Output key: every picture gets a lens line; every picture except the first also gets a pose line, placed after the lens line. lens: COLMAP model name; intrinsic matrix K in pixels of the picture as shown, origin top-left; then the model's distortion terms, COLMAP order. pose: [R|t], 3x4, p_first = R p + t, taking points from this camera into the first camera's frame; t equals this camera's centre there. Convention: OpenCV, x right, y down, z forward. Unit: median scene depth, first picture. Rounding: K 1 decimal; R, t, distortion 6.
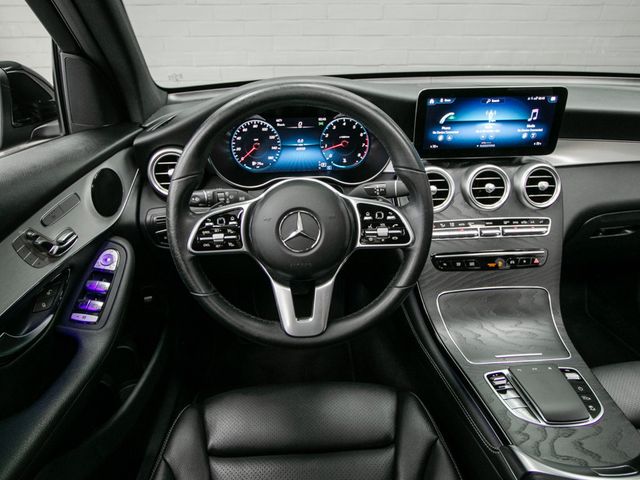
lens RADIAL K [[403.0, 0, 309.4], [0, 403.0, 242.4], [0, 0, 1]] dist [-0.022956, 0.008688]
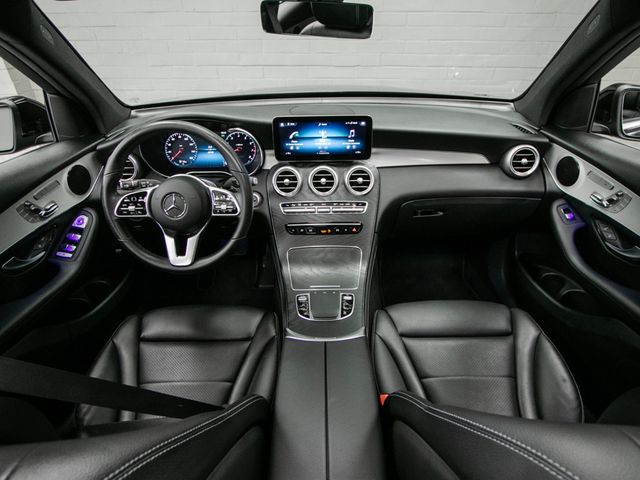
lens RADIAL K [[383.4, 0, 315.7], [0, 383.4, 251.3], [0, 0, 1]] dist [-0.016914, 0.001945]
pose [[0.998722, 0.029201, -0.041258, 0.475790], [-0.026184, 0.997071, 0.071864, 0.025672], [0.043236, -0.070691, 0.996561, -0.469138]]
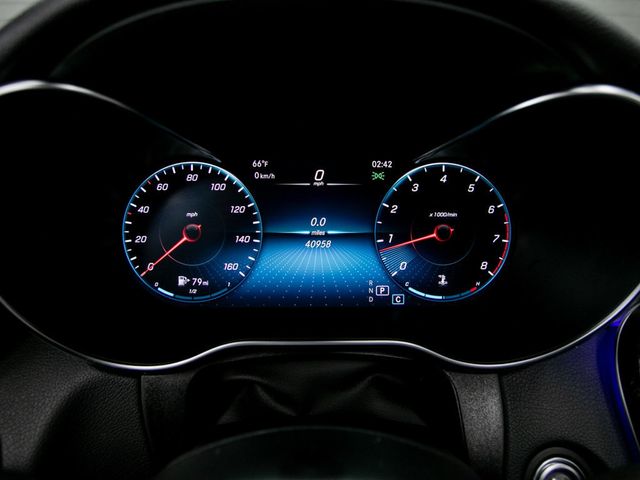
lens RADIAL K [[349.7, 0, 321.3], [0, 349.7, 237.9], [0, 0, 1]] dist [-0.006794, -0.000570]
pose [[0.999312, 0.030201, -0.021519, -0.013512], [-0.034194, 0.974998, -0.219567, -0.184505], [0.014349, 0.220152, 0.975360, 0.758067]]
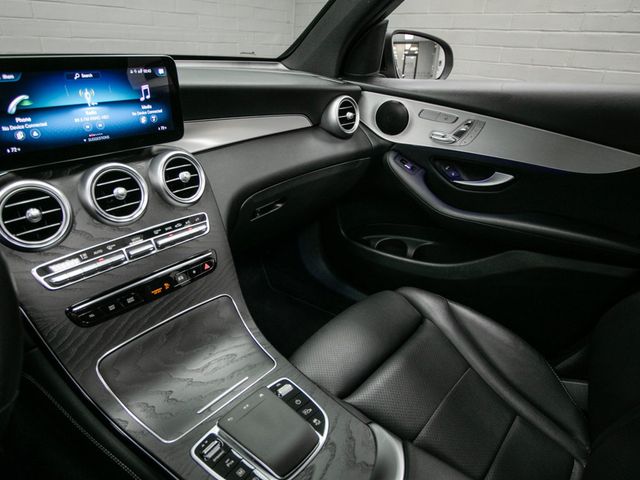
lens RADIAL K [[400.1, 0, 292.9], [0, 400.1, 231.3], [0, 0, 1]] dist [-0.017747, 0.001732]
pose [[0.717414, -0.269627, 0.642354, 0.184721], [0.304463, 0.950694, 0.059013, -0.016608], [-0.626594, 0.153236, 0.764133, 0.250329]]
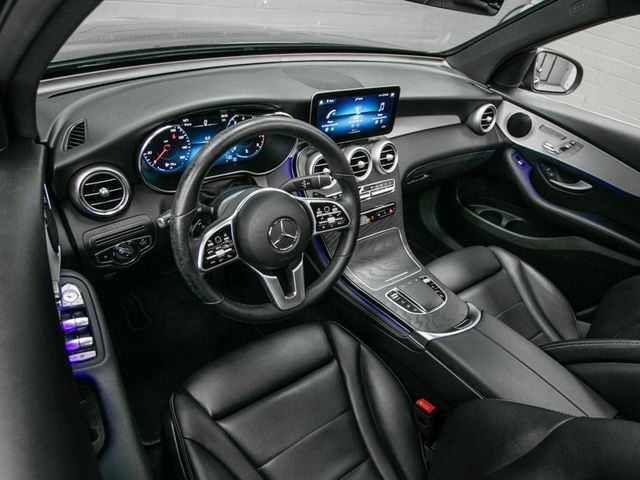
lens RADIAL K [[415.7, 0, 328.6], [0, 415.7, 270.8], [0, 0, 1]] dist [-0.009612, -0.006296]
pose [[0.820684, -0.260776, 0.508403, -0.441203], [0.132132, 0.952275, 0.275161, -0.190196], [-0.555895, -0.158644, 0.815974, -0.144557]]
